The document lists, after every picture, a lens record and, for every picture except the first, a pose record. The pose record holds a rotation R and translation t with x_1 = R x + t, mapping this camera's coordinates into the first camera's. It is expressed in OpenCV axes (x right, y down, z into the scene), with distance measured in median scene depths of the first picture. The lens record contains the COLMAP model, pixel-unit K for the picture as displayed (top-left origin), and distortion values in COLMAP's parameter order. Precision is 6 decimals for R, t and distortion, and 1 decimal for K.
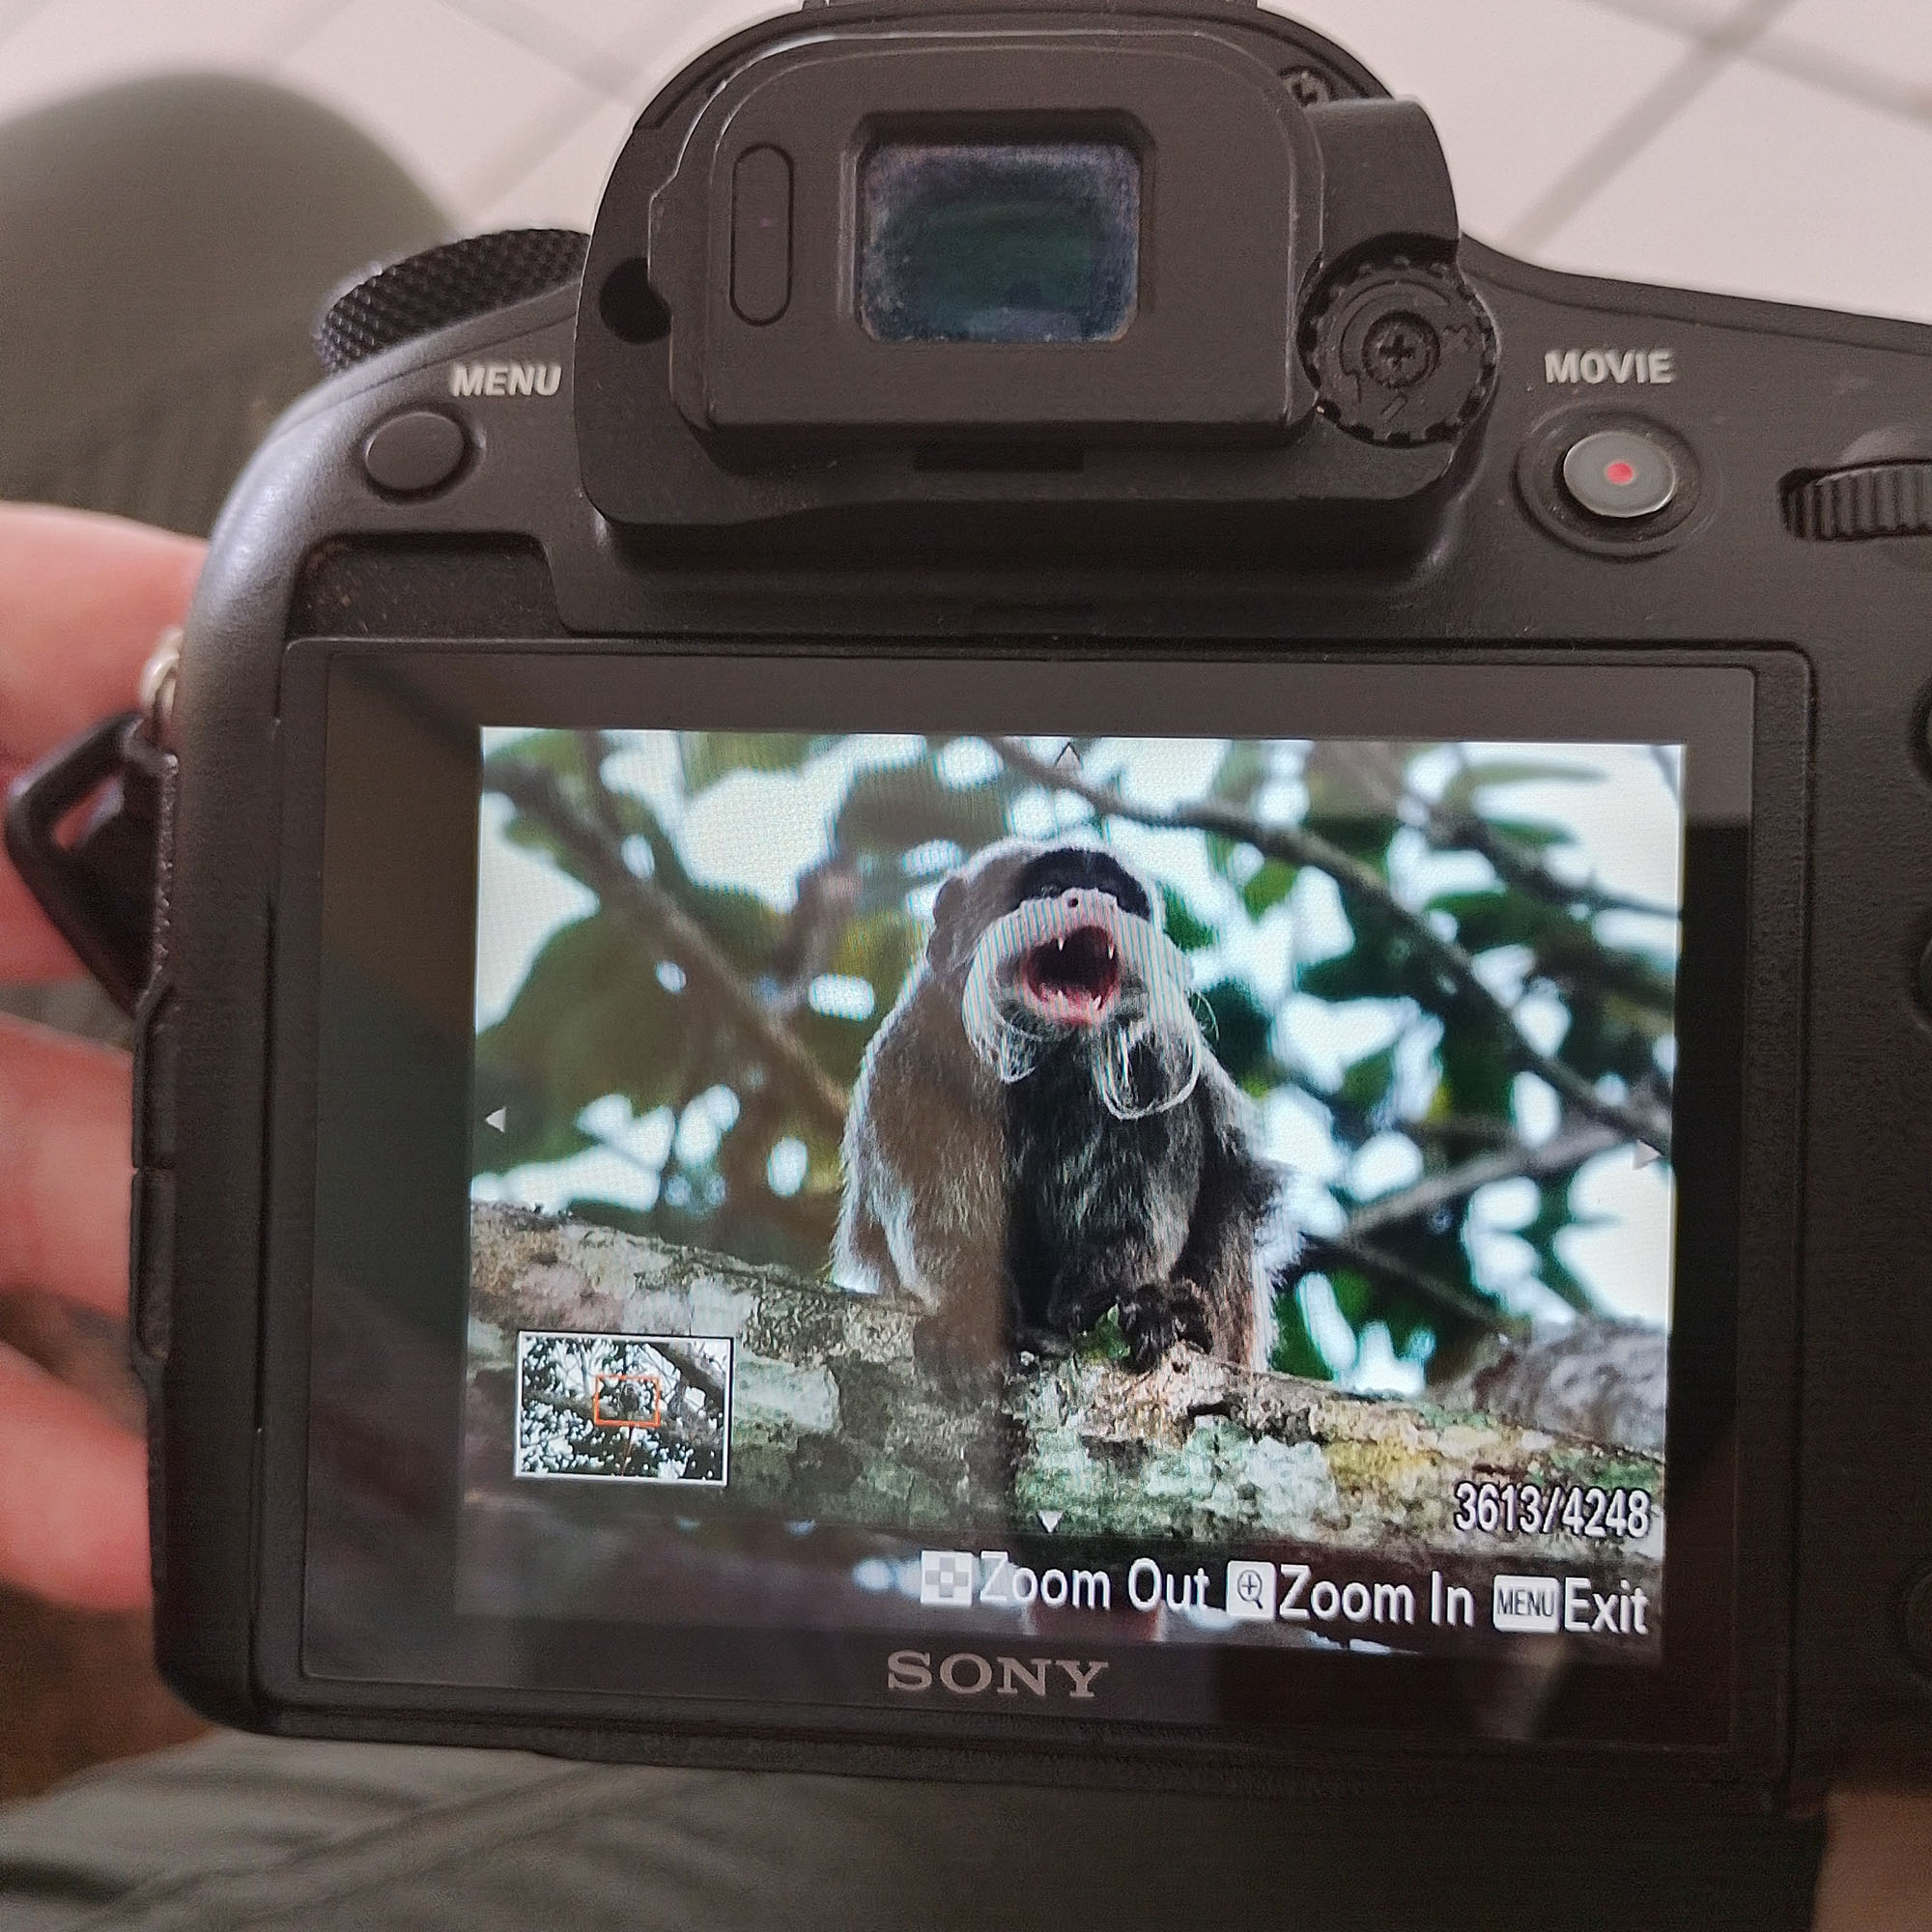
lens RADIAL K [[2372.4, 0, 926.6], [0, 2372.4, 944.1], [0, 0, 1]] dist [-0.025339, 0.000000]
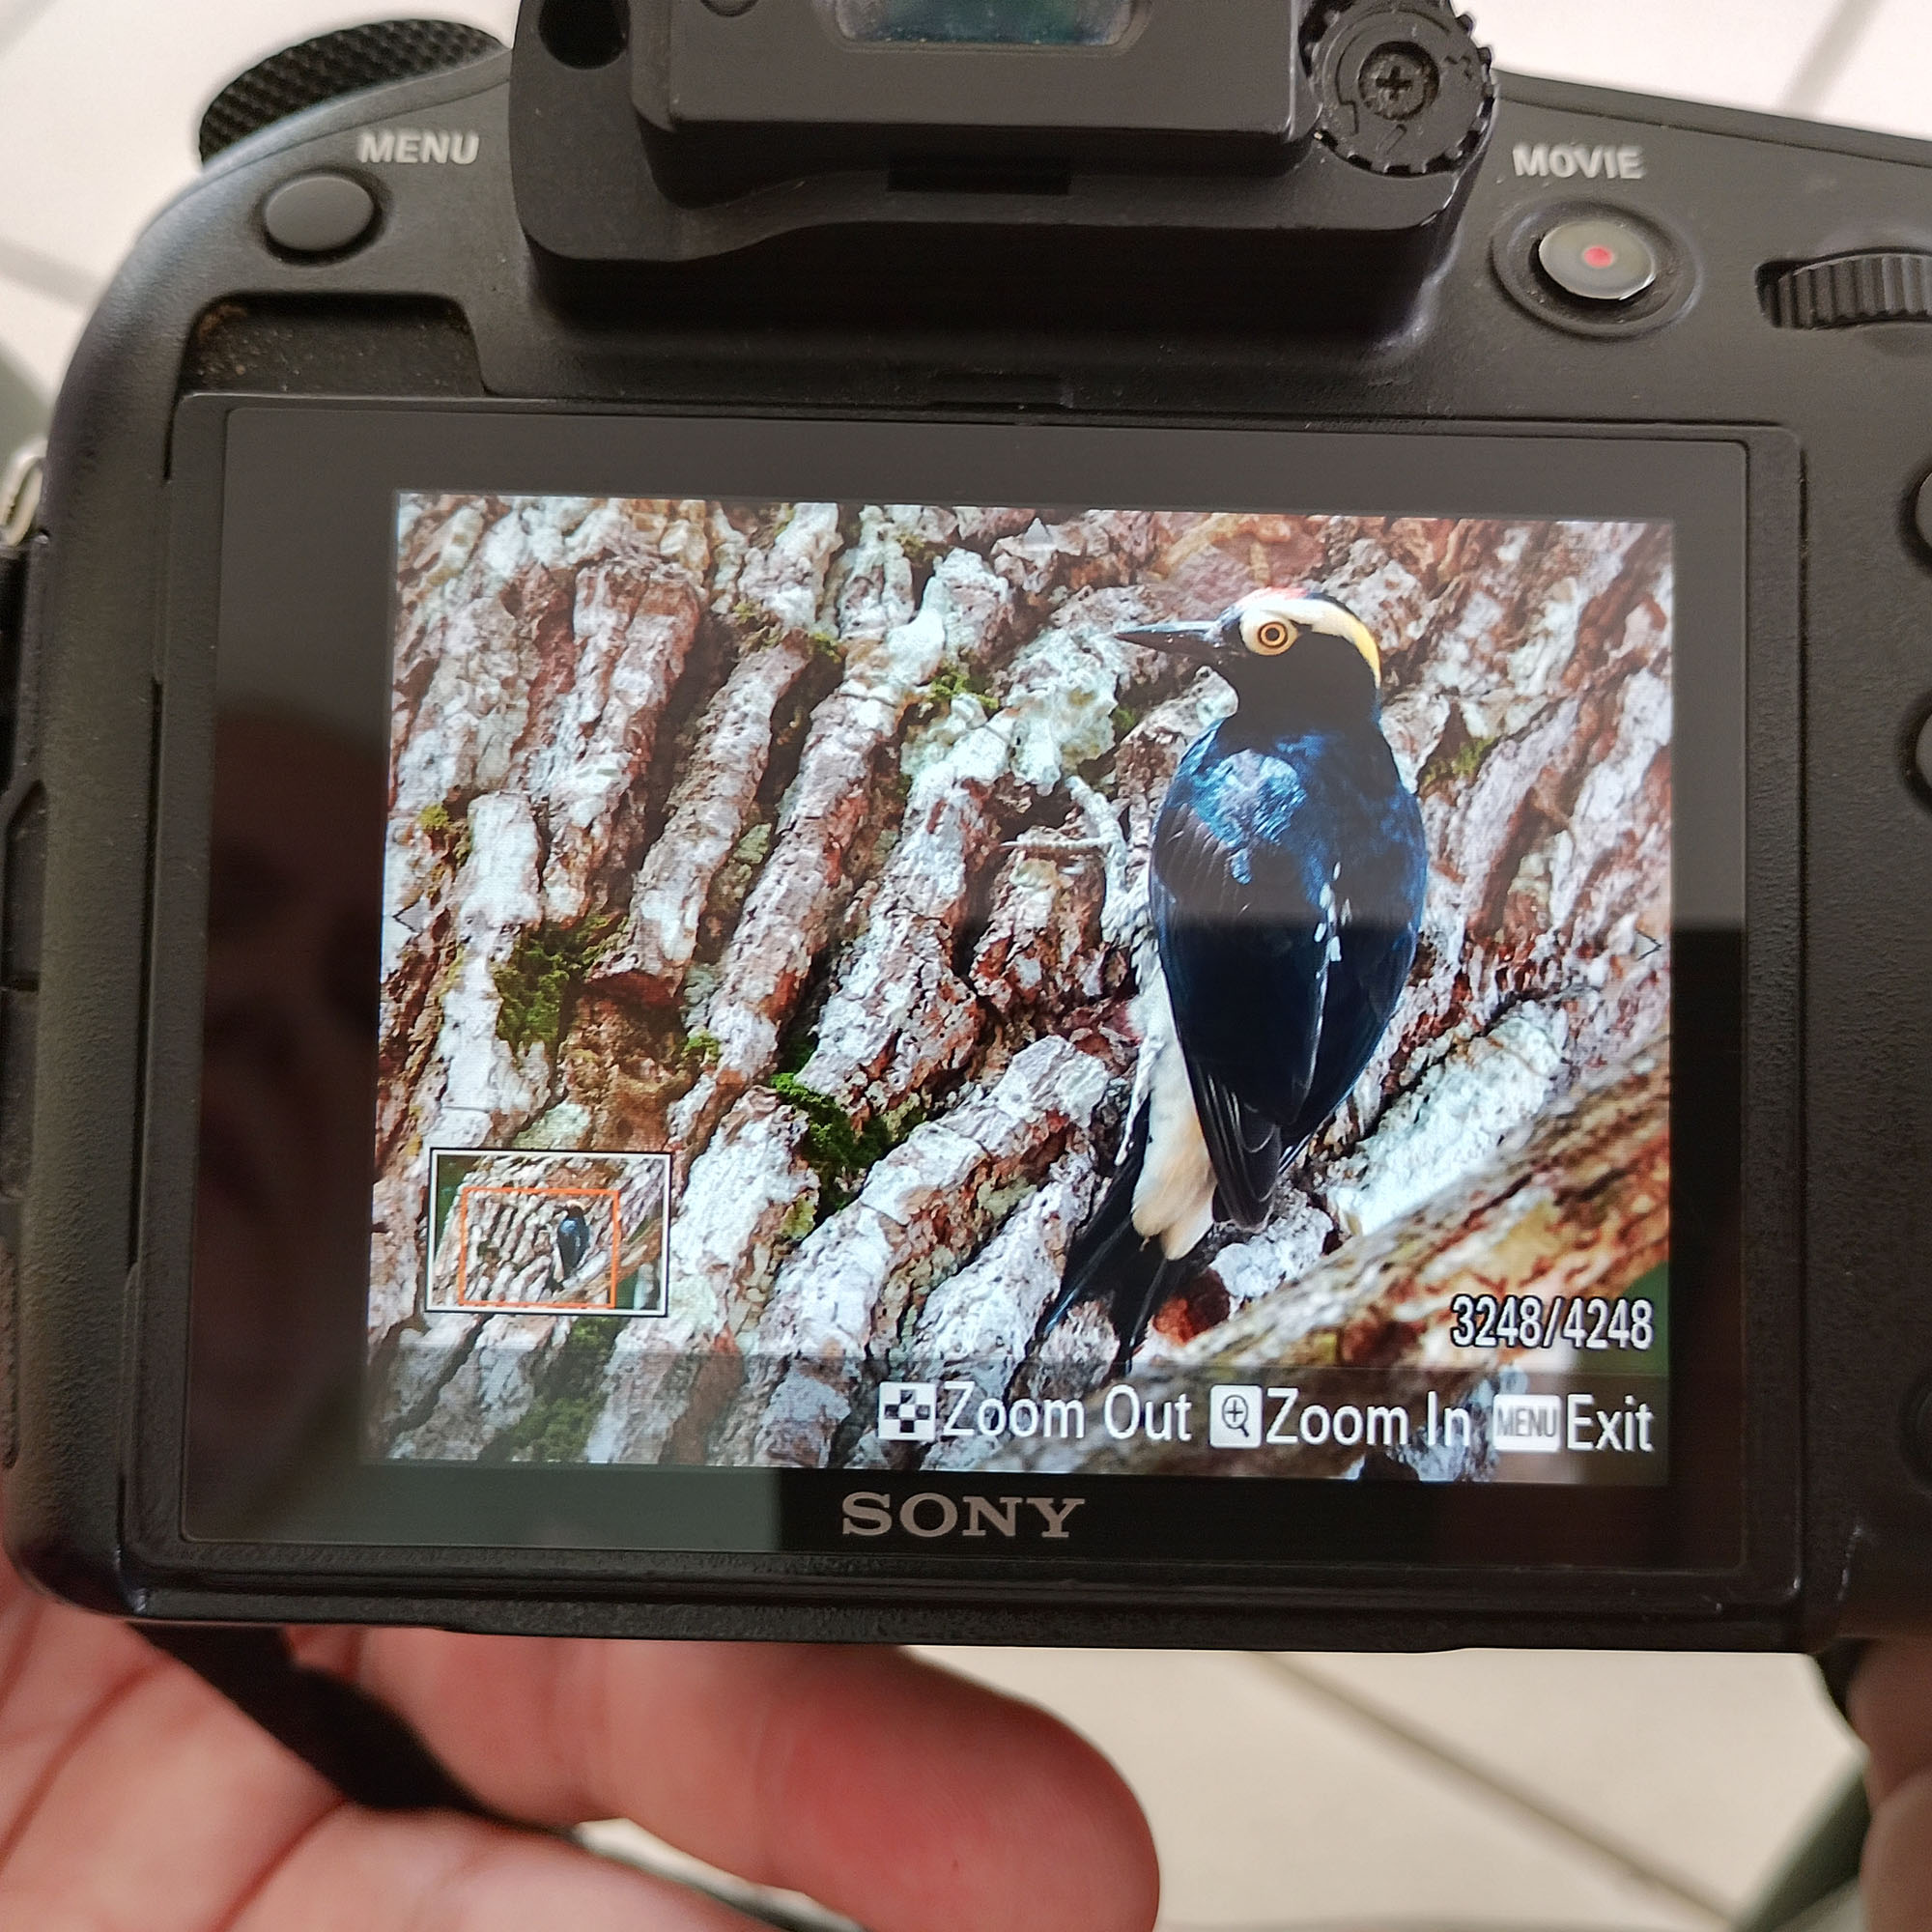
lens RADIAL K [[2372.4, 0, 954.4], [0, 2372.4, 959.0], [0, 0, 1]] dist [-0.025339, 0.000000]
pose [[0.994896, 0.004473, 0.100810, -0.067302], [0.000075, 0.998984, -0.045067, 0.135187], [-0.100909, 0.044844, 0.993884, 0.078782]]
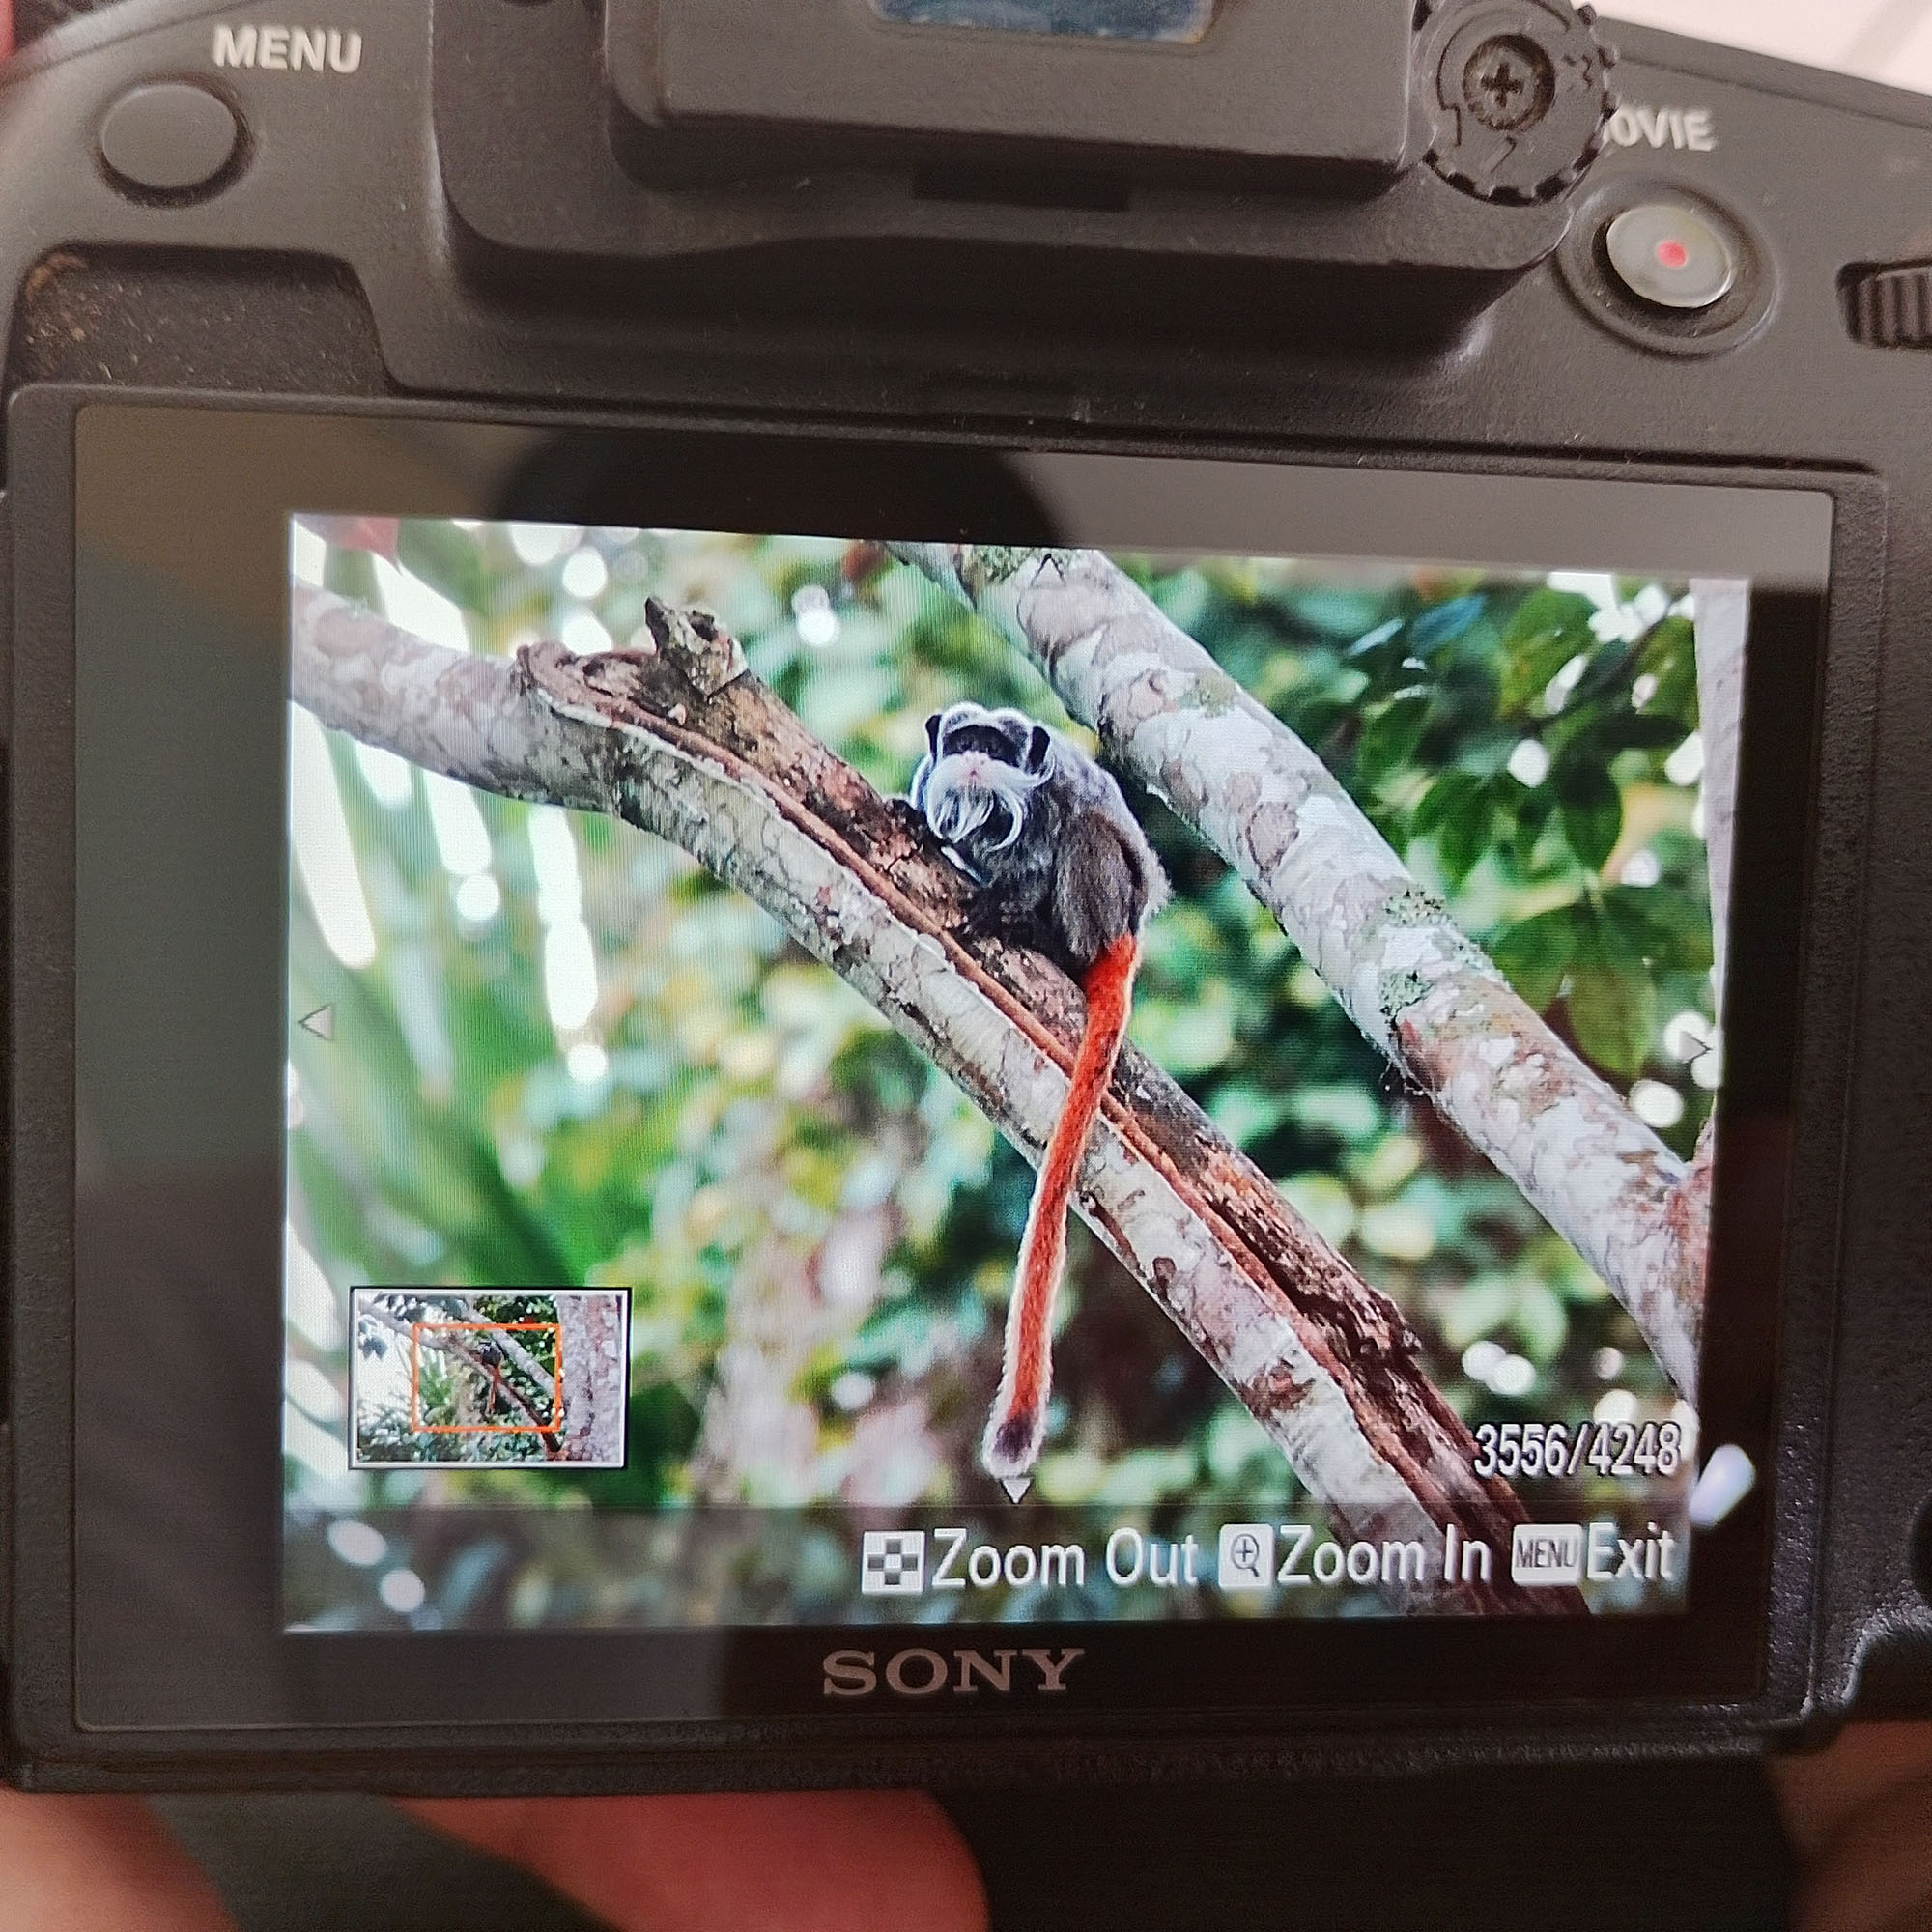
lens RADIAL K [[2372.4, 0, 955.9], [0, 2372.4, 969.5], [0, 0, 1]] dist [-0.025339, 0.000000]
pose [[0.975549, -0.010081, 0.219551, -0.152834], [-0.012439, 0.994814, 0.100948, -0.025434], [-0.219430, -0.101210, 0.970364, 0.207029]]
